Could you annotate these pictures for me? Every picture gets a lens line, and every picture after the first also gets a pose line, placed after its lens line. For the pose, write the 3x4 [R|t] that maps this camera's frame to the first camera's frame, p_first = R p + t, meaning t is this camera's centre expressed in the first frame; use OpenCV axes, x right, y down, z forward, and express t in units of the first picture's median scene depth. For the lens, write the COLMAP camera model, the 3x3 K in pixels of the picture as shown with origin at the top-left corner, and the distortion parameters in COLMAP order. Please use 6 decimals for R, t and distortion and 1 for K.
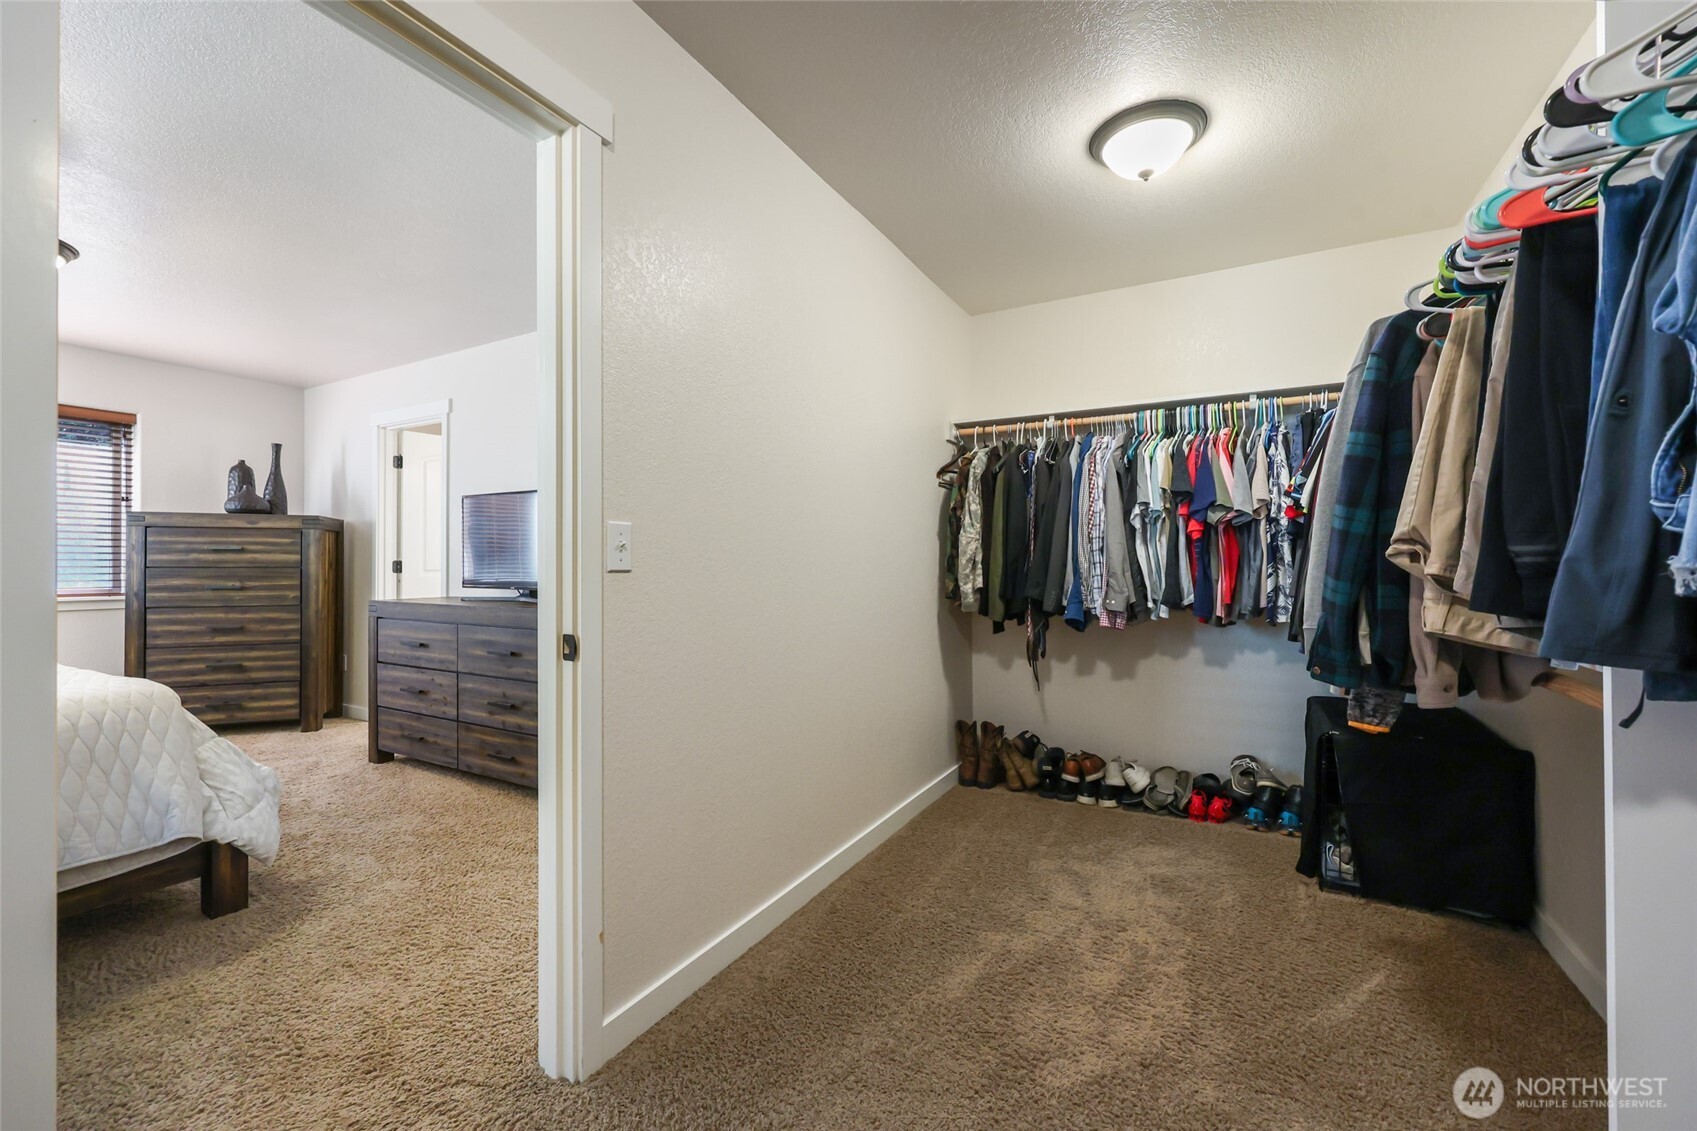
lens RADIAL K [[689.5, 0, 850.2], [0, 689.5, 565.5], [0, 0, 1]] dist [0.001161, 0.000776]
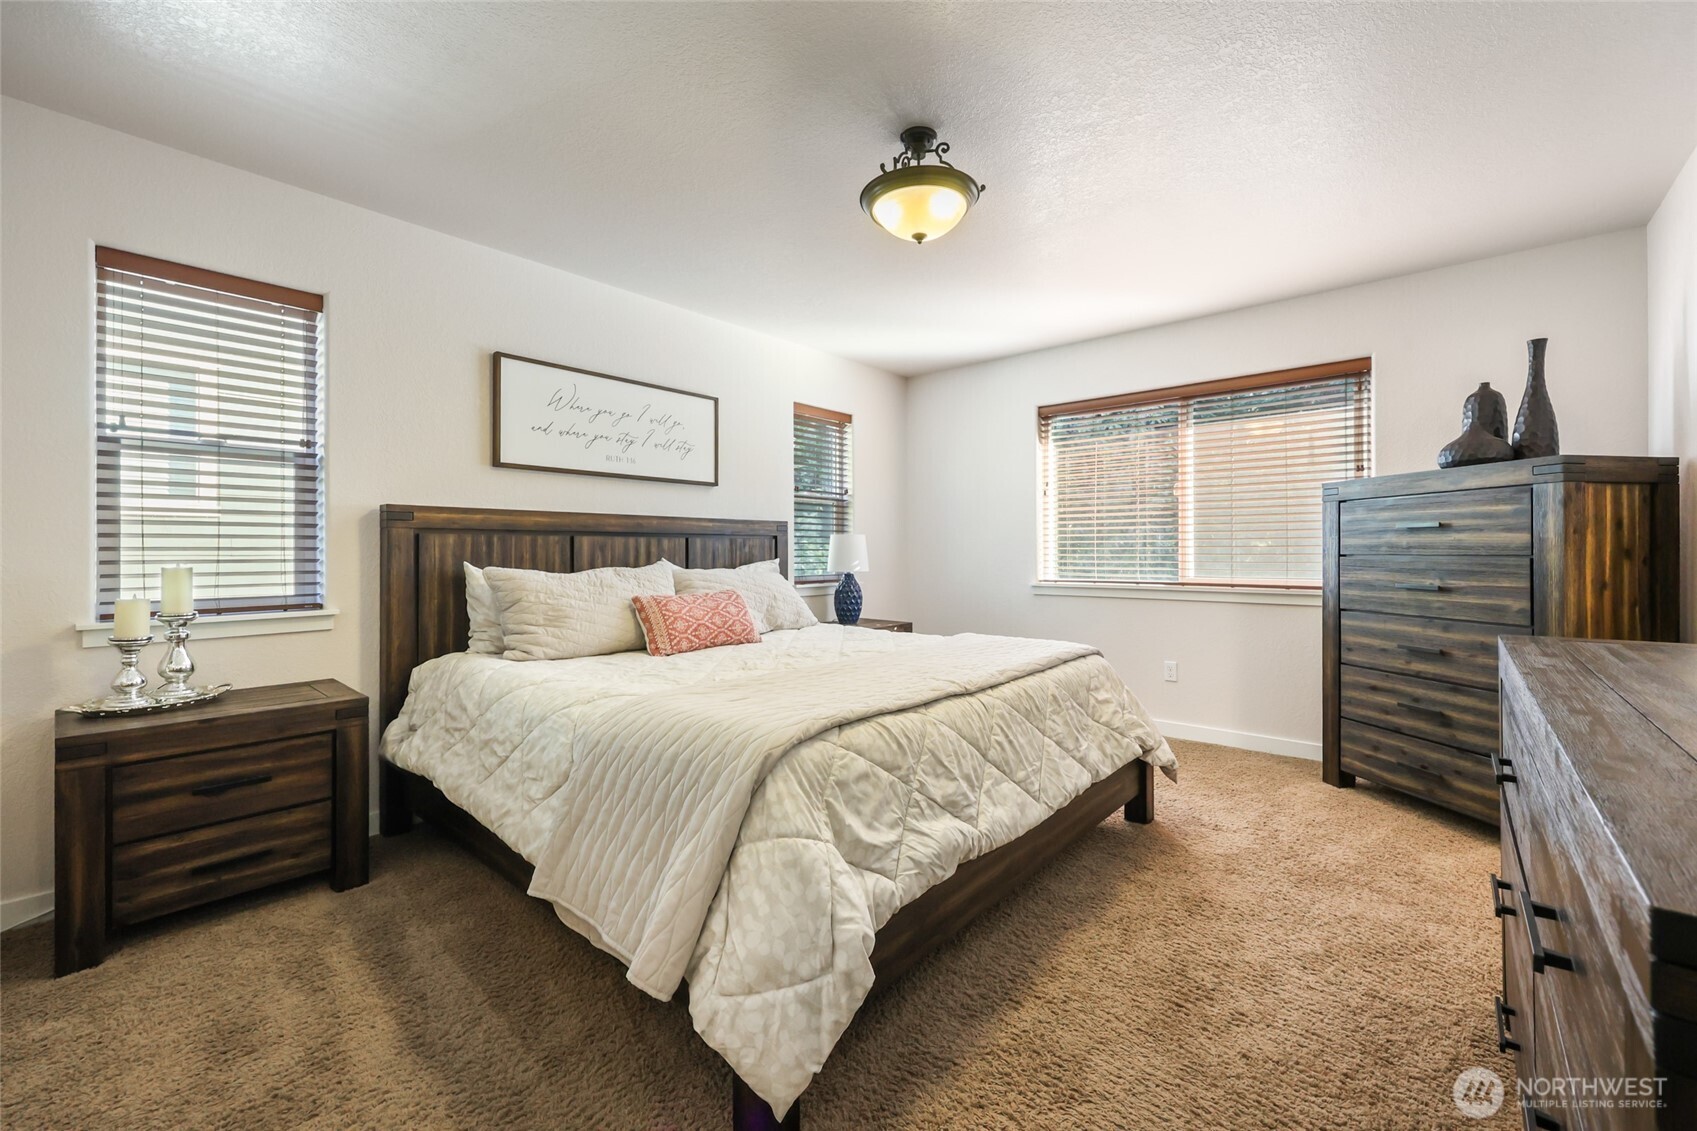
lens RADIAL K [[689.5, 0, 849.3], [0, 689.5, 547.4], [0, 0, 1]] dist [0.001161, 0.000776]
pose [[-0.204434, -0.005619, -0.978864, -0.169812], [0.002918, 0.999976, -0.006349, -0.002209], [0.978876, -0.004154, -0.204412, 0.607178]]
